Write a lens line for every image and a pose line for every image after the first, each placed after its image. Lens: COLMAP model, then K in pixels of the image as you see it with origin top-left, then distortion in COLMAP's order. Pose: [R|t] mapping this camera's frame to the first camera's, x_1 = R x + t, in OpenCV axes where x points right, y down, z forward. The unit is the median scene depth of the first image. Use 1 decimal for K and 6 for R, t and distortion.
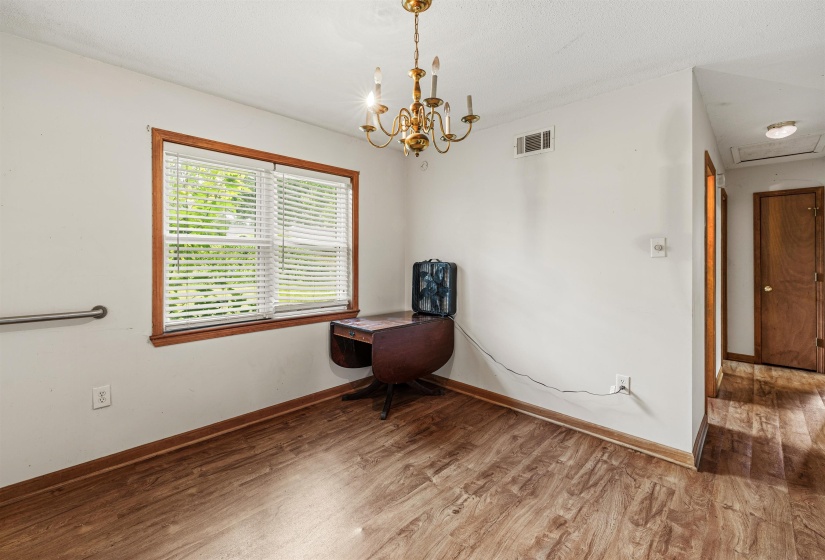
lens RADIAL K [[353.8, 0, 405.8], [0, 353.8, 258.5], [0, 0, 1]] dist [-0.000114, 0.000098]
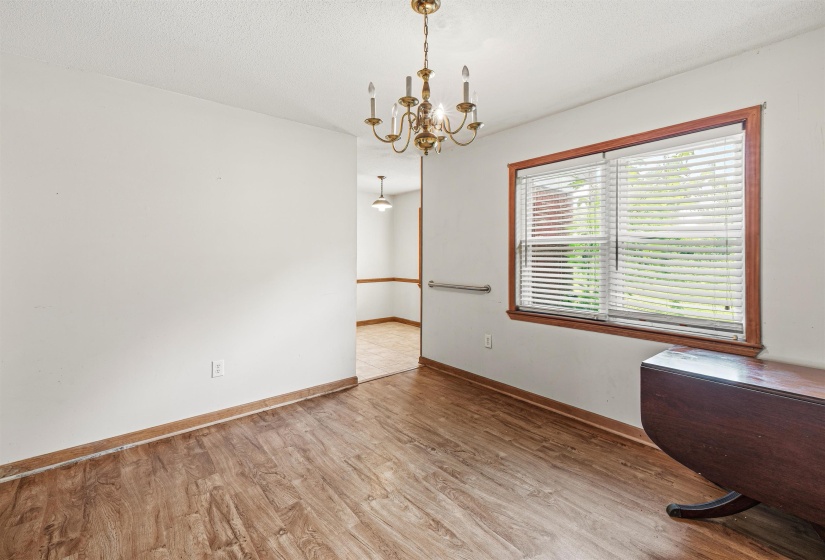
lens RADIAL K [[355.8, 0, 412.3], [0, 355.8, 254.0], [0, 0, 1]] dist [-0.000677, 0.000198]
pose [[-0.094657, -0.006412, -0.995489, 0.764762], [-0.000993, 0.999979, -0.006346, 0.001402], [0.995509, 0.000388, -0.094662, 0.764912]]
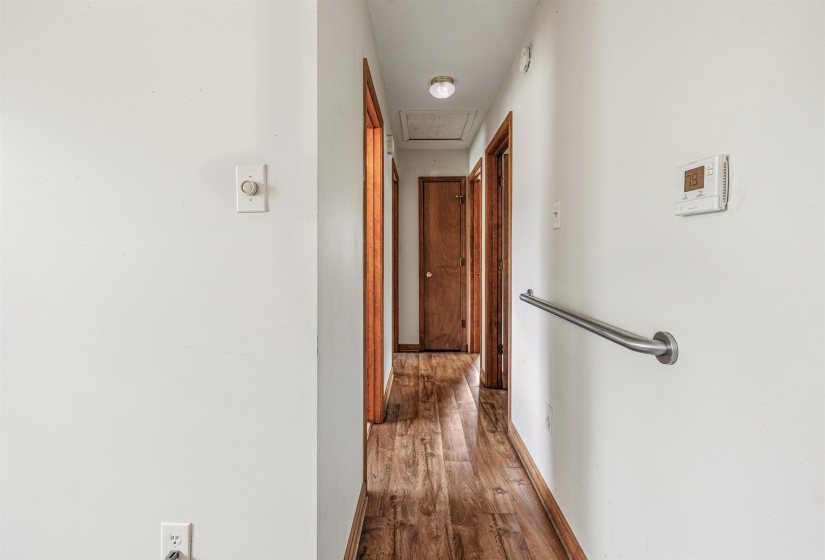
lens RADIAL K [[355.8, 0, 412.3], [0, 355.8, 254.0], [0, 0, 1]] dist [-0.000677, 0.000198]
pose [[0.724719, -0.003294, 0.689037, 0.326283], [-0.000717, 0.999984, 0.005536, 0.023833], [-0.689044, -0.004506, 0.724705, 0.333875]]
